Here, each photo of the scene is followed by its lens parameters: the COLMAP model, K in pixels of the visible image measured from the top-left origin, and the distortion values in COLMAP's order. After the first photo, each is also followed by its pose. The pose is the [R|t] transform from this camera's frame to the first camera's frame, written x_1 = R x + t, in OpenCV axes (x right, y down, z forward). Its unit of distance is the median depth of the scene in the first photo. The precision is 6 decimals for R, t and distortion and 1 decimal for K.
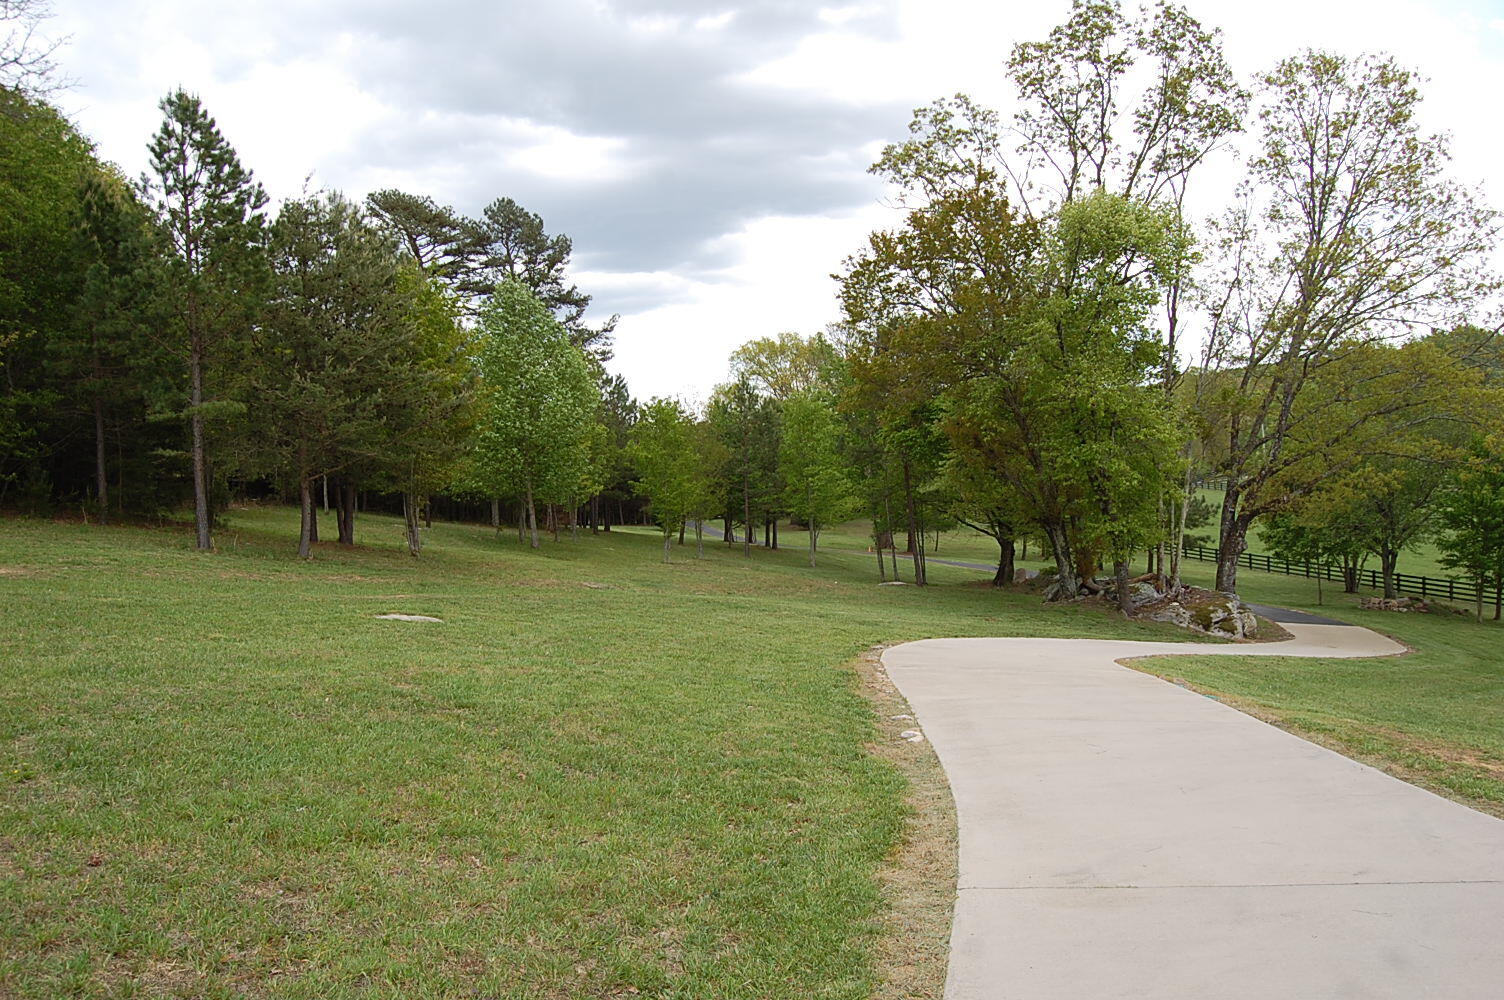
lens RADIAL K [[1152.6, 0, 788.2], [0, 1152.6, 549.2], [0, 0, 1]] dist [0.003421, -0.000083]
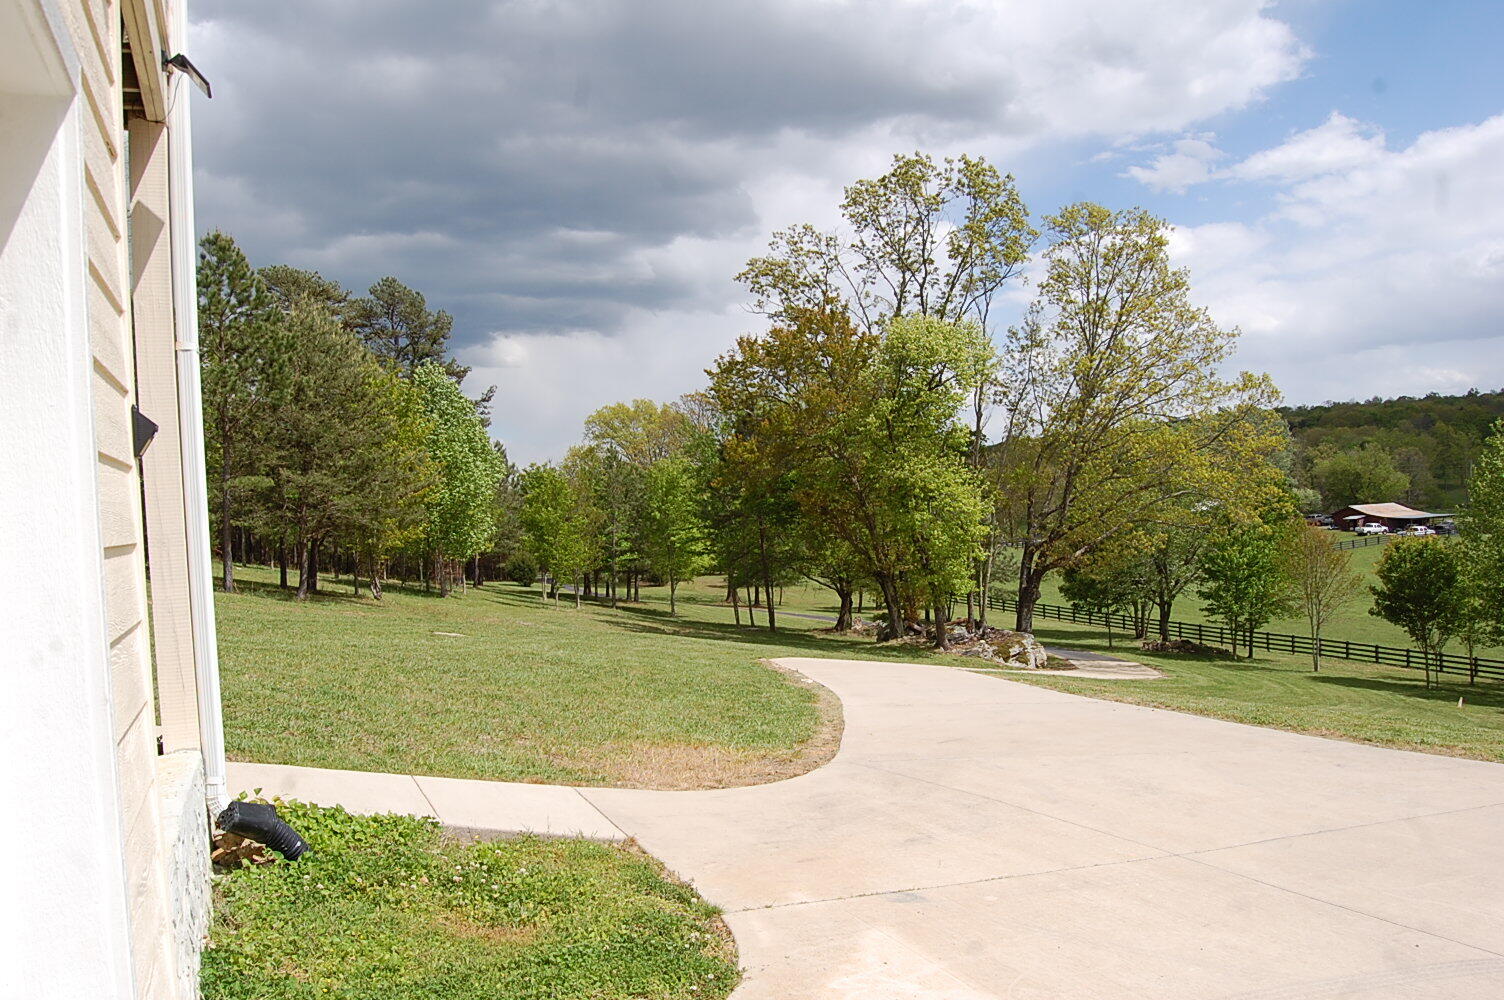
lens RADIAL K [[1180.6, 0, 783.7], [0, 1180.6, 530.8], [0, 0, 1]] dist [-0.096422, 0.012733]
pose [[0.991523, 0.006481, 0.129767, -0.034887], [0.002018, 0.997867, -0.065254, 0.008993], [-0.129913, 0.064963, 0.989395, -0.194128]]
